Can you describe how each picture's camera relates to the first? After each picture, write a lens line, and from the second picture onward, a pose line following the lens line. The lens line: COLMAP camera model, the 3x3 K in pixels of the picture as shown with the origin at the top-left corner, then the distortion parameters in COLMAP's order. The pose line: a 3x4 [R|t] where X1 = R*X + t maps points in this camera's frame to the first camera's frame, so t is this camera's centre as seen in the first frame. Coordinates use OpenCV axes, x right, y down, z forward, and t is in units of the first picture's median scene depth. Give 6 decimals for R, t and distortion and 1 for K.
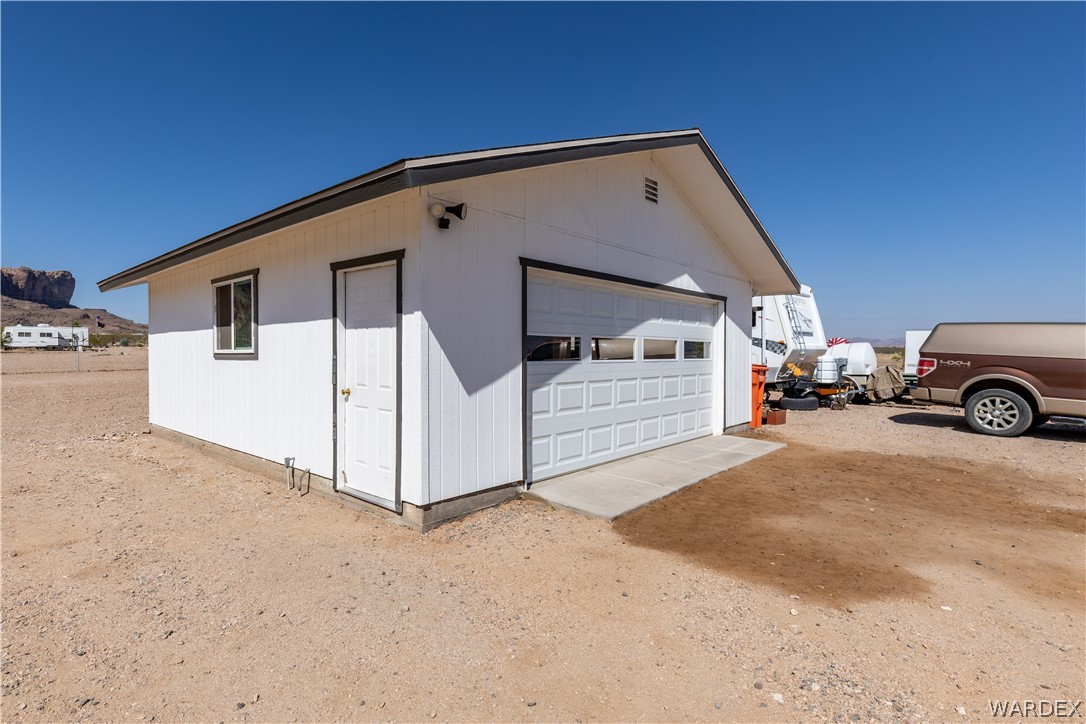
lens RADIAL K [[516.2, 0, 550.7], [0, 516.2, 362.6], [0, 0, 1]] dist [0.040294, -0.000091]
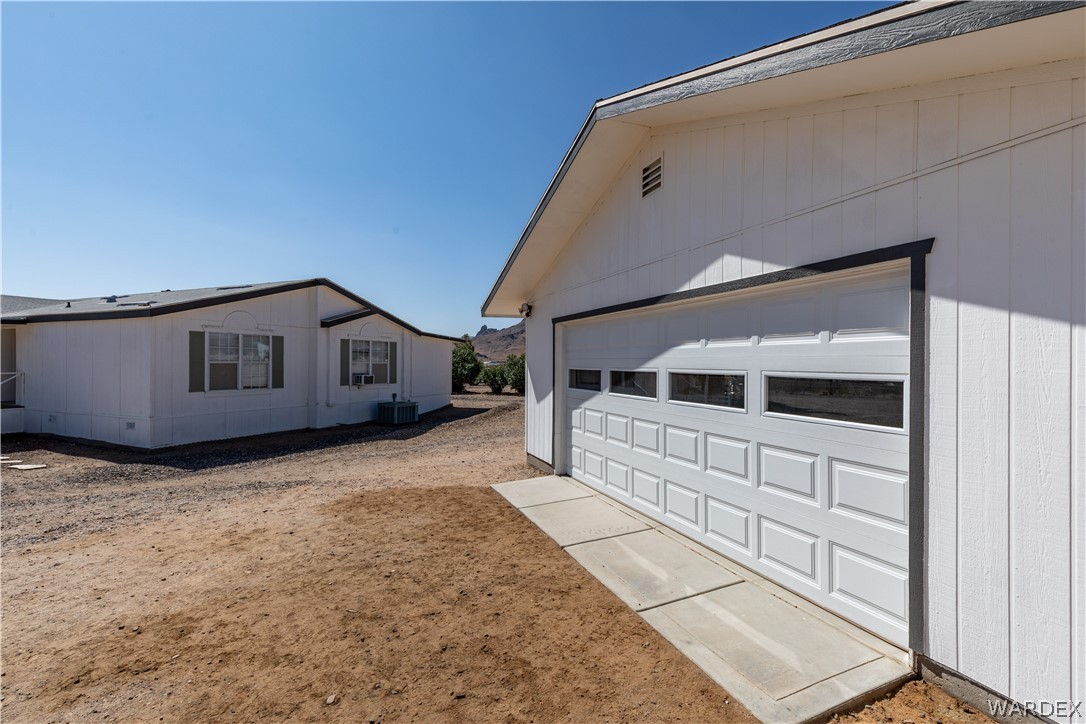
lens RADIAL K [[516.2, 0, 550.7], [0, 516.2, 362.6], [0, 0, 1]] dist [0.040294, -0.000091]
pose [[-0.461058, 0.000616, -0.887370, 1.236777], [-0.020985, 0.999713, 0.011597, -0.086308], [0.887122, 0.023968, -0.460912, 1.612942]]
